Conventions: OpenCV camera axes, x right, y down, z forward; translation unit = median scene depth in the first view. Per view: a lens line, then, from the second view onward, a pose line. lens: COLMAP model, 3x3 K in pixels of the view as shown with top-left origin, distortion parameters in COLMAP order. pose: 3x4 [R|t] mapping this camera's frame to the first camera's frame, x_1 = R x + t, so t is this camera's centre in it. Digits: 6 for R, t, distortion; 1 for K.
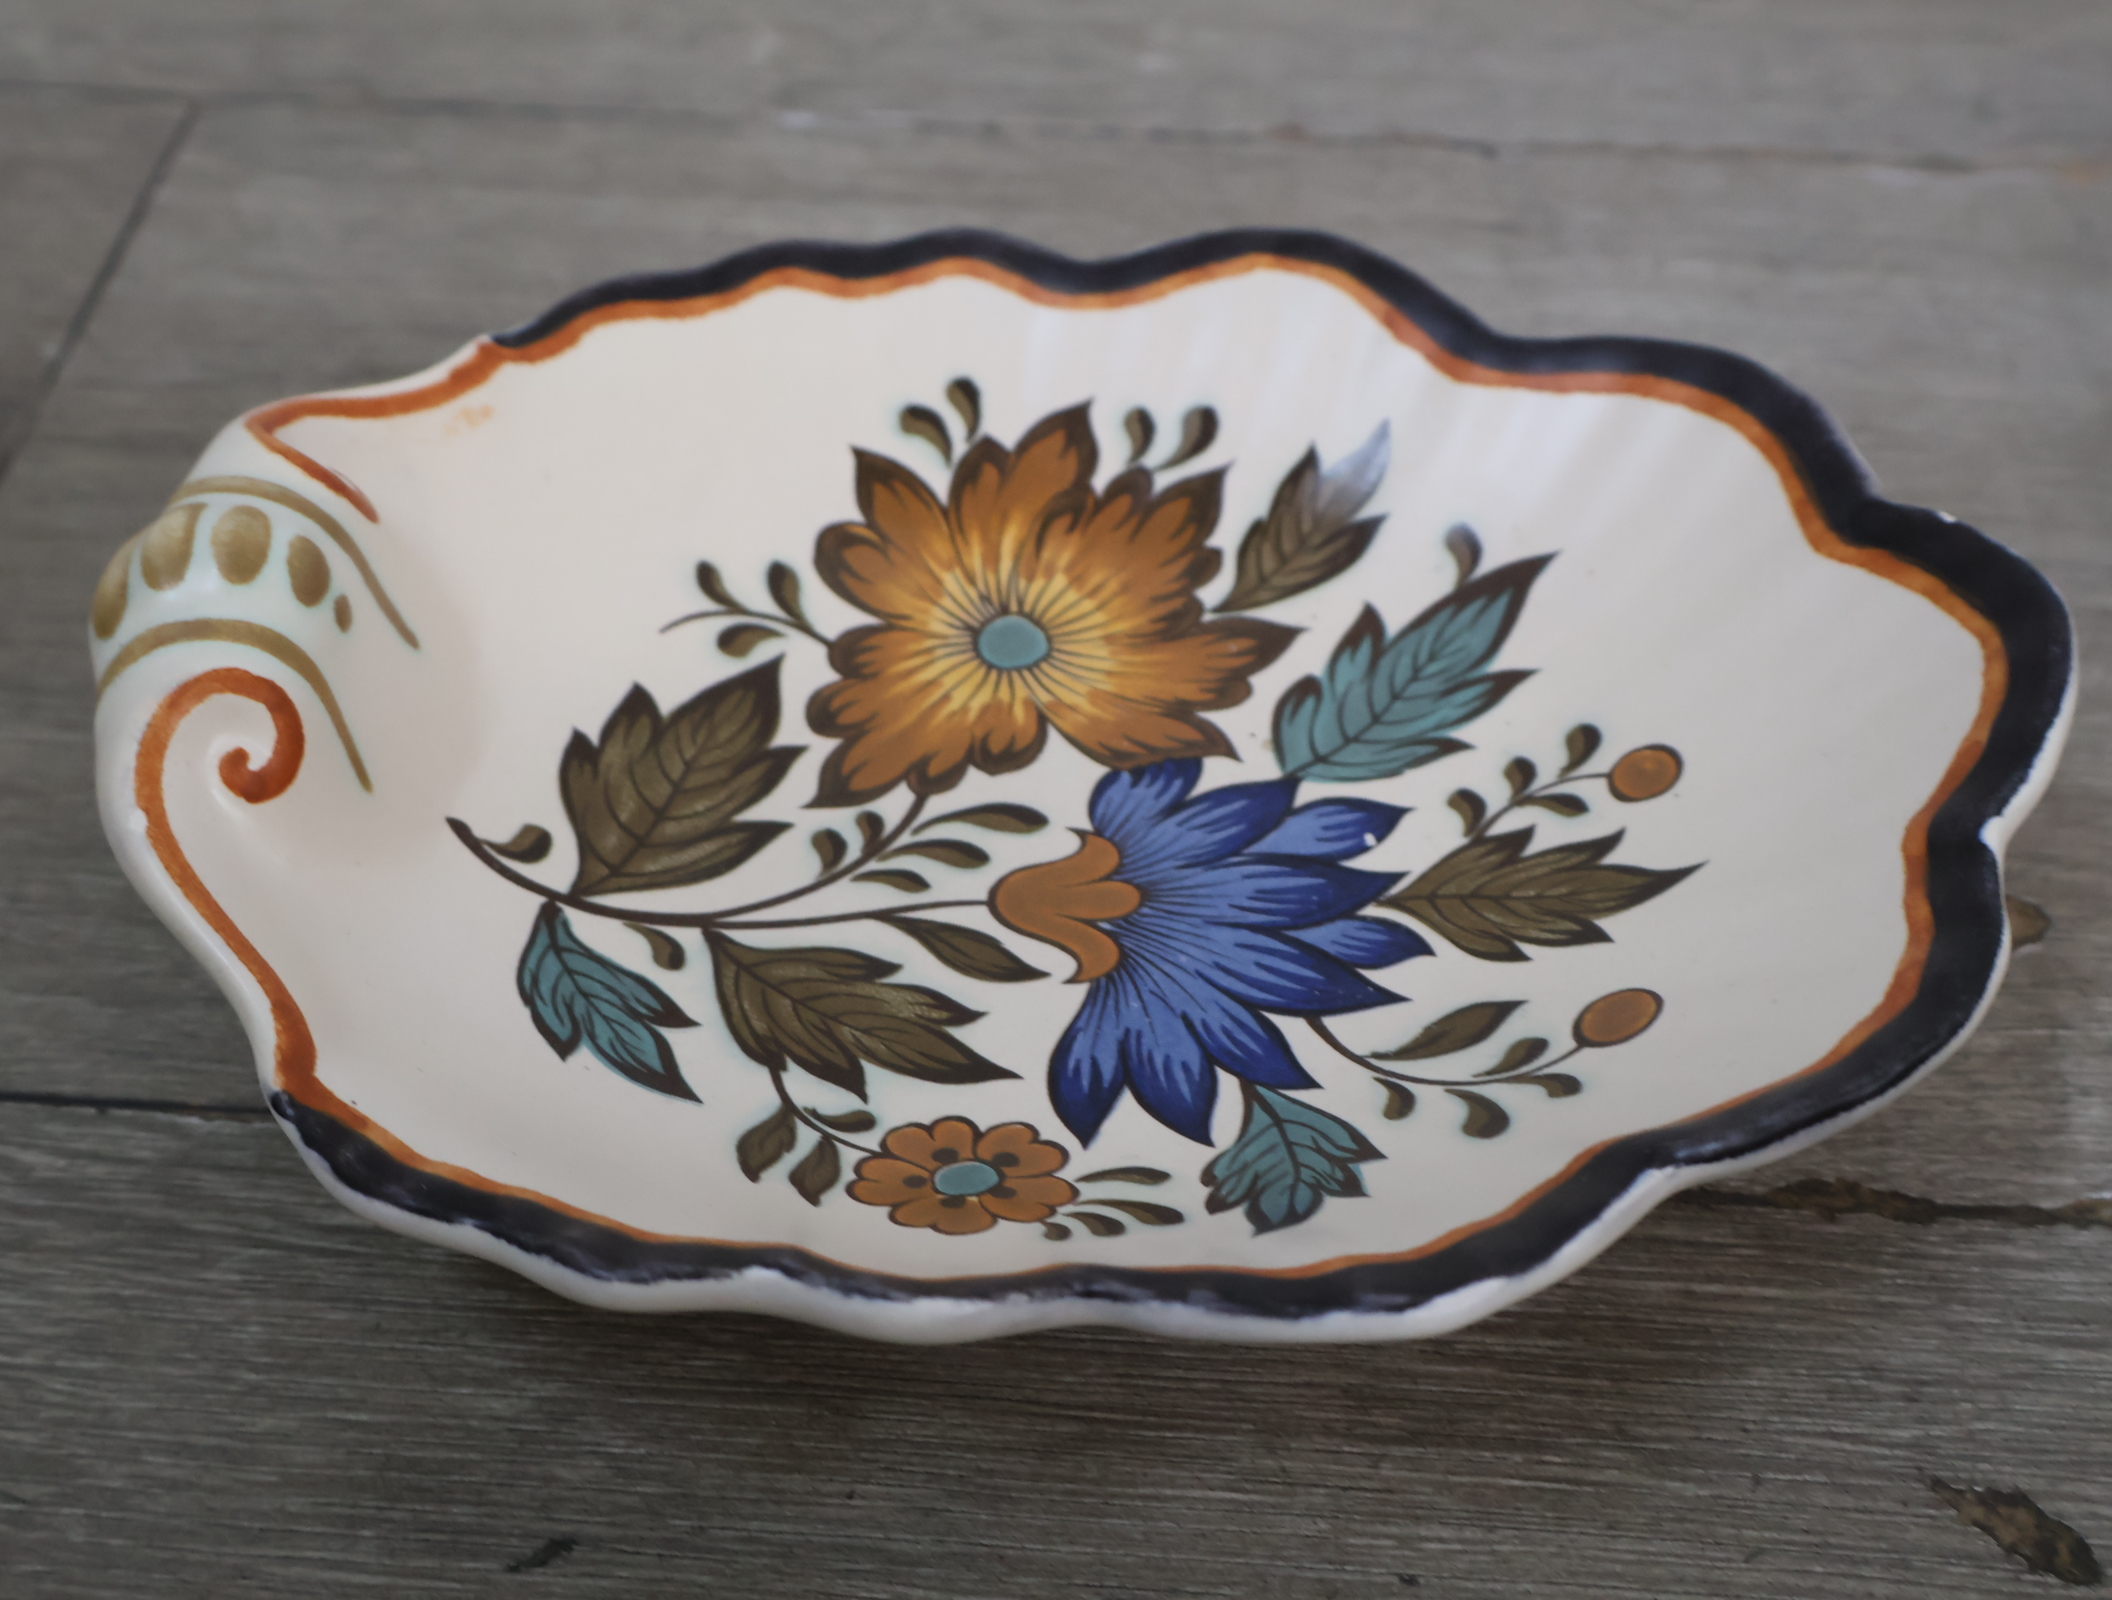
lens RADIAL K [[2861.2, 0, 1049.3], [0, 2861.2, 789.5], [0, 0, 1]] dist [0.011863, 0.008333]
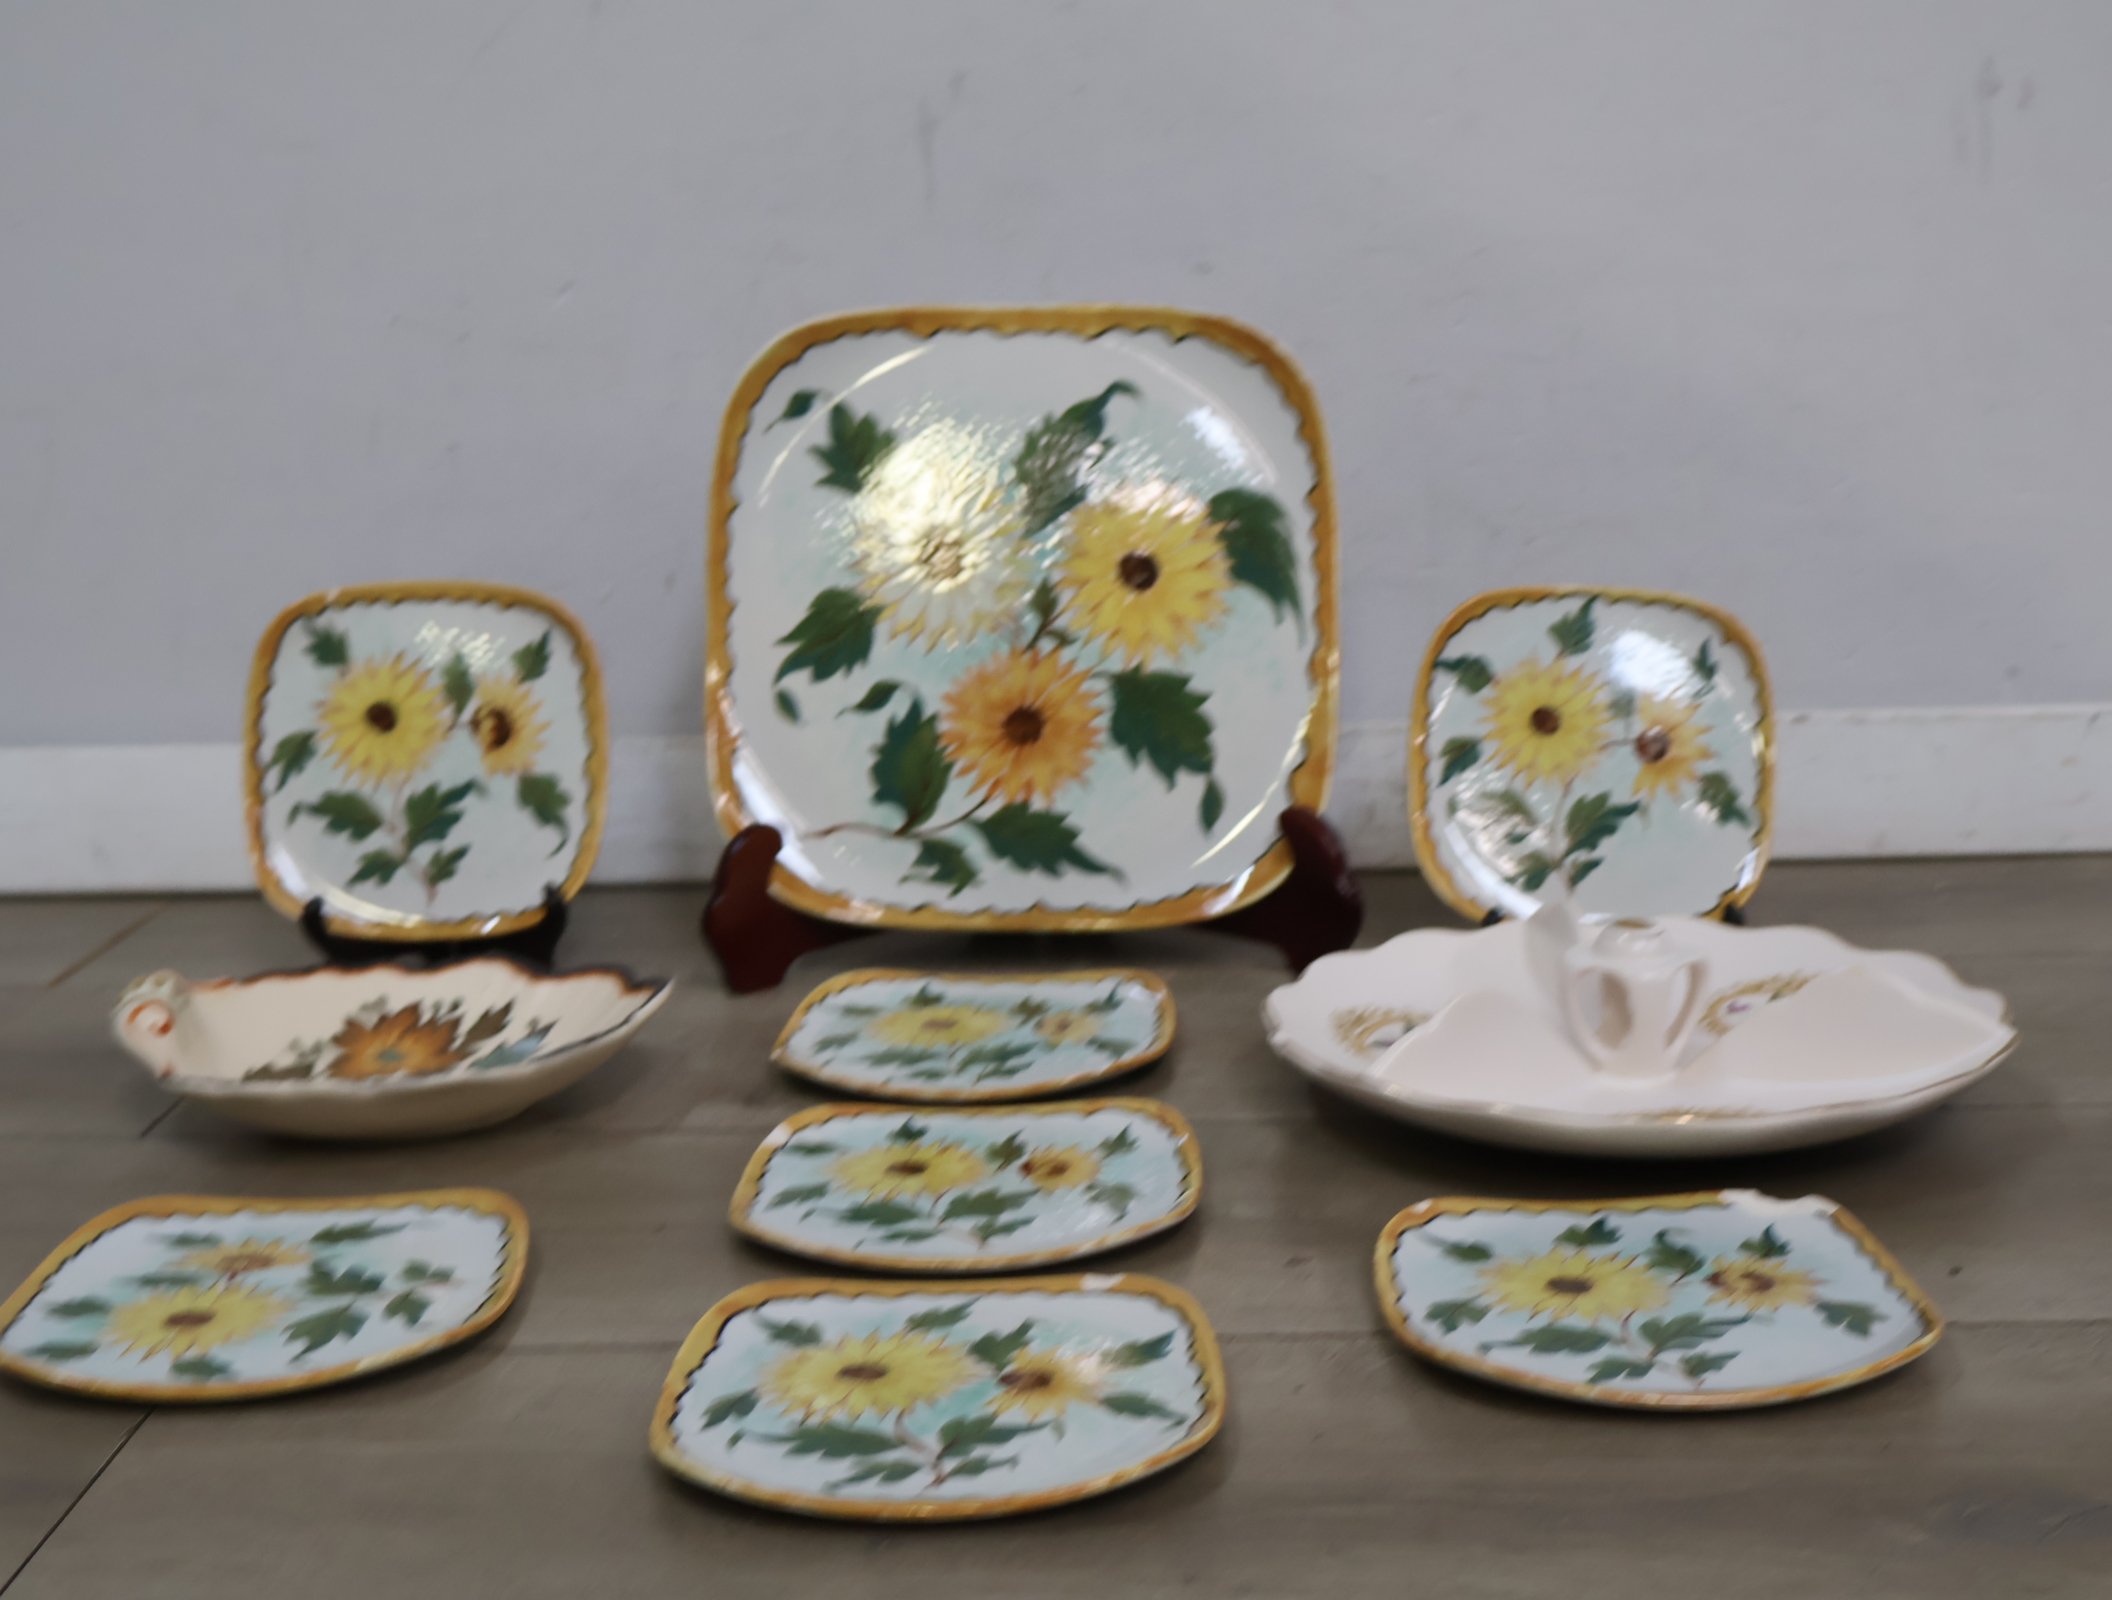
lens RADIAL K [[2740.5, 0, 1048.2], [0, 2740.5, 819.6], [0, 0, 1]] dist [-0.017107, -0.014239]
pose [[0.992568, -0.039893, 0.114969, 0.407475], [0.094226, 0.849798, -0.518619, 1.496264], [-0.077011, 0.525597, 0.847241, -1.941472]]
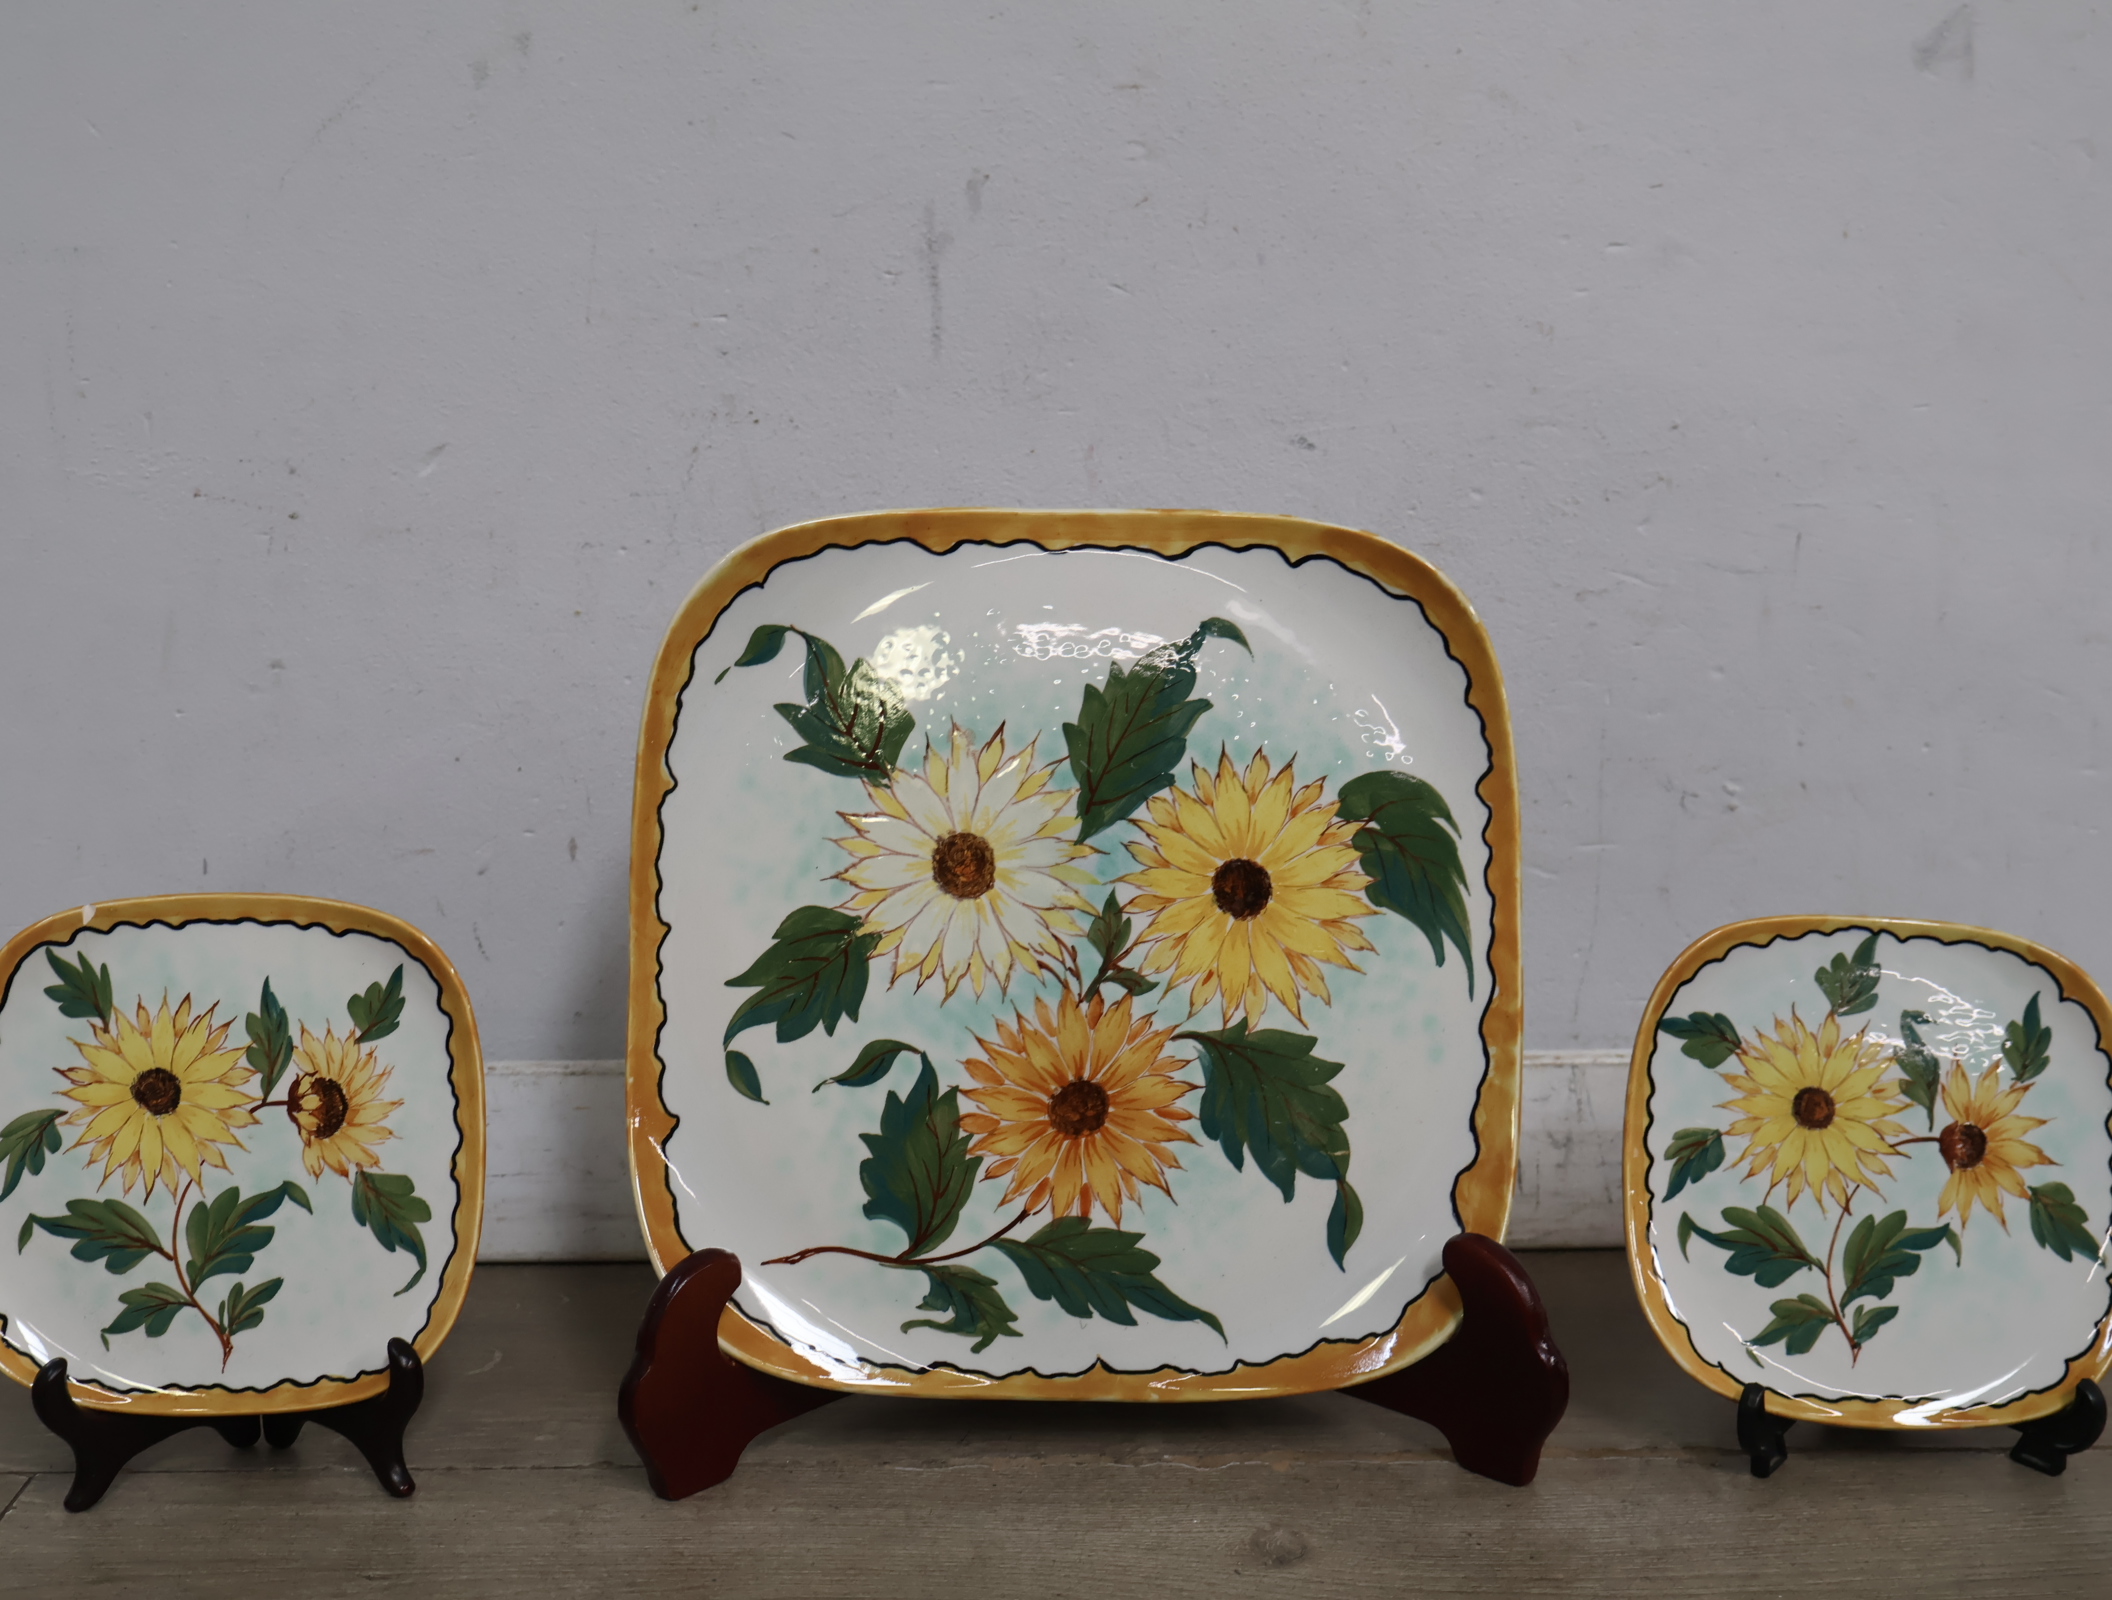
lens RADIAL K [[2813.0, 0, 1055.2], [0, 2813.0, 804.9], [0, 0, 1]] dist [-0.005694, -0.012008]
pose [[0.987102, -0.027196, 0.157766, 0.366875], [0.108457, 0.838467, -0.534051, 0.644889], [-0.117758, 0.544273, 0.830602, -1.243351]]
